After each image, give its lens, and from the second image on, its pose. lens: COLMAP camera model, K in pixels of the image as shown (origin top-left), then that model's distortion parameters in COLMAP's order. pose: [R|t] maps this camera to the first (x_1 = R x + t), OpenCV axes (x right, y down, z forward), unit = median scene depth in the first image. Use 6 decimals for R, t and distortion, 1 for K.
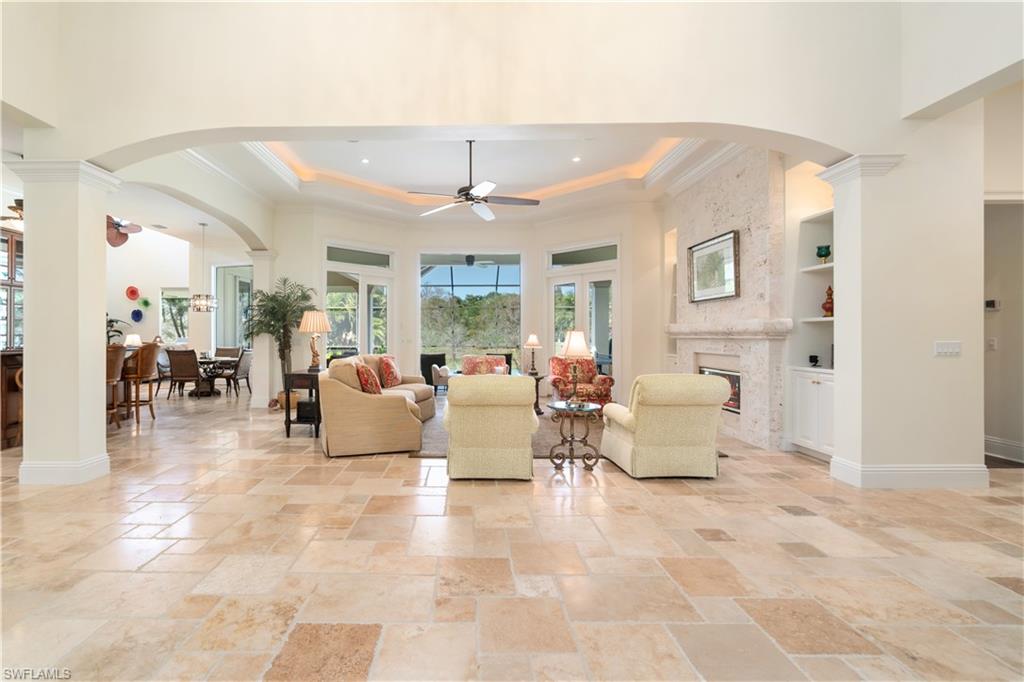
lens RADIAL K [[466.8, 0, 461.6], [0, 466.8, 332.6], [0, 0, 1]] dist [-0.002128, 0.000122]
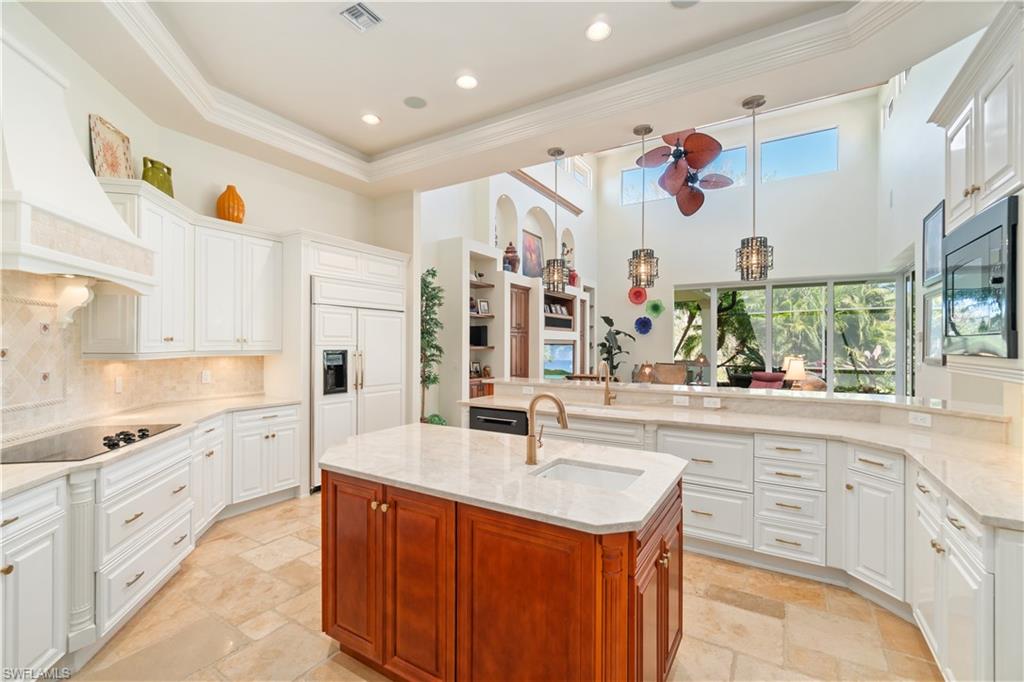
lens RADIAL K [[445.3, 0, 506.4], [0, 445.3, 349.4], [0, 0, 1]] dist [-0.006374, 0.001603]
pose [[0.854704, 0.005310, -0.519088, -1.443547], [0.003511, 0.999866, 0.016009, -0.029606], [0.519103, -0.015505, 0.854571, 0.806584]]
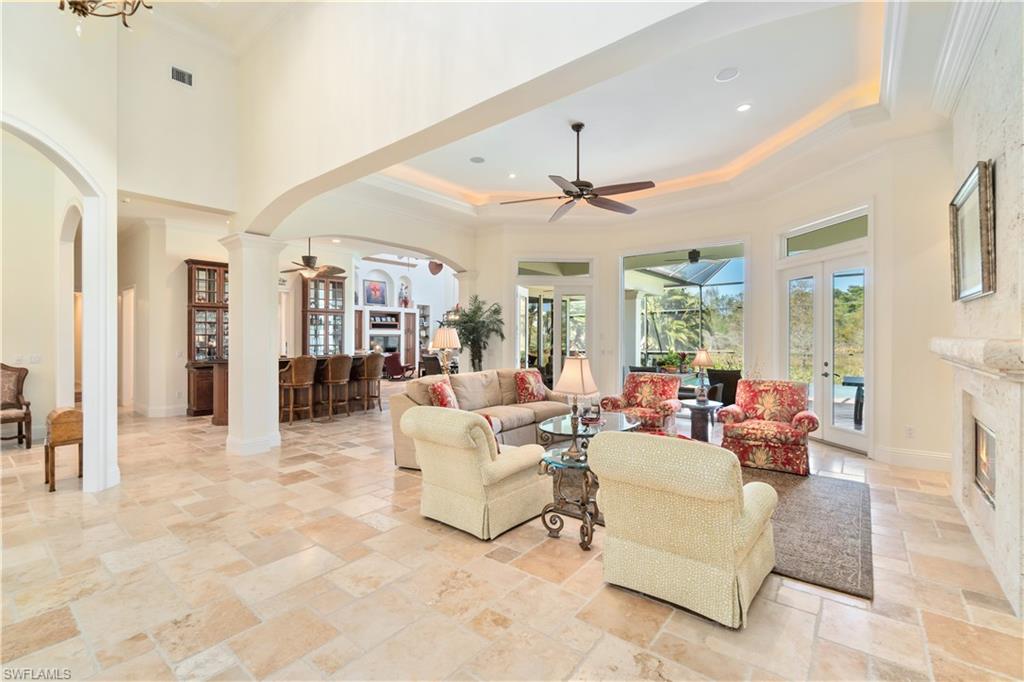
lens RADIAL K [[445.3, 0, 504.2], [0, 445.3, 339.2], [0, 0, 1]] dist [-0.006374, 0.001603]
pose [[0.782200, 0.001497, -0.623026, 0.466061], [0.008065, 0.999889, 0.012528, -0.035051], [0.622976, -0.014824, 0.782101, 0.288735]]
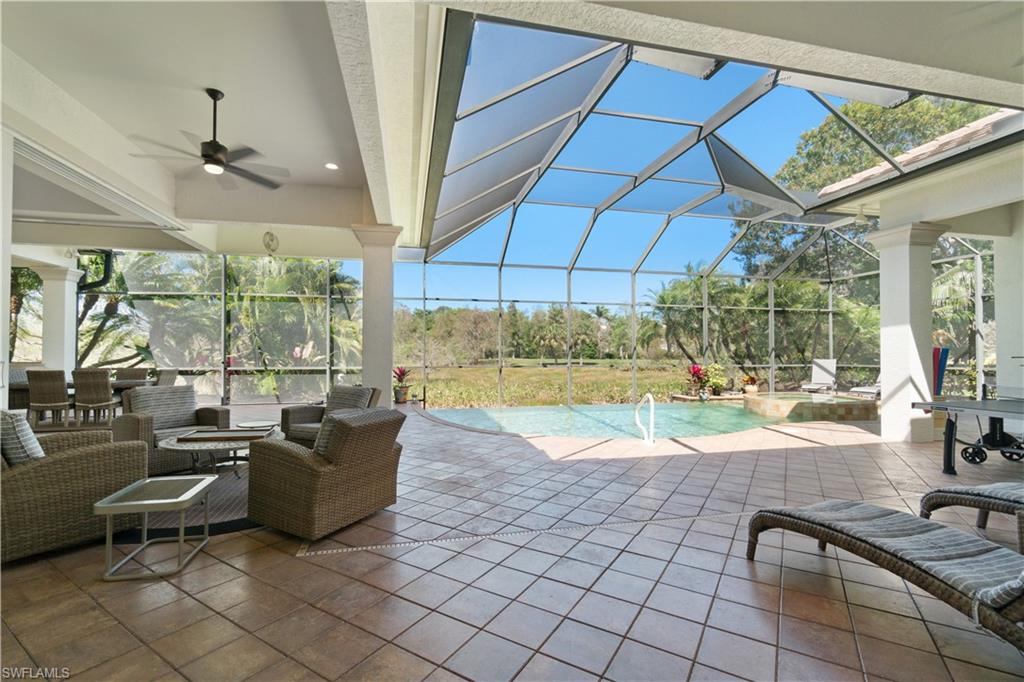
lens RADIAL K [[445.3, 0, 508.9], [0, 445.3, 345.0], [0, 0, 1]] dist [-0.006374, 0.001603]
pose [[0.970429, 0.006230, 0.241306, -0.543755], [-0.004055, 0.999947, -0.009511, 0.029276], [-0.241352, 0.008252, 0.970402, 1.656572]]
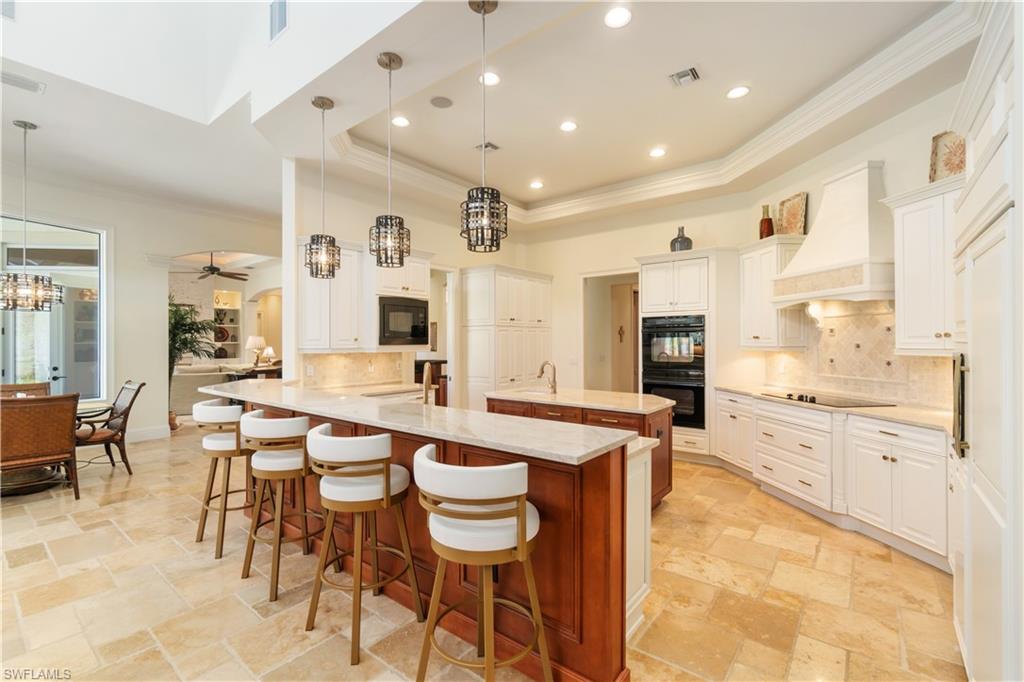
lens RADIAL K [[445.3, 0, 513.0], [0, 445.3, 342.3], [0, 0, 1]] dist [-0.006374, 0.001603]
pose [[-0.797144, -0.000893, 0.603789, -2.007809], [-0.003078, 0.999992, -0.002584, -0.024144], [-0.603781, -0.003918, -0.797140, 1.756873]]
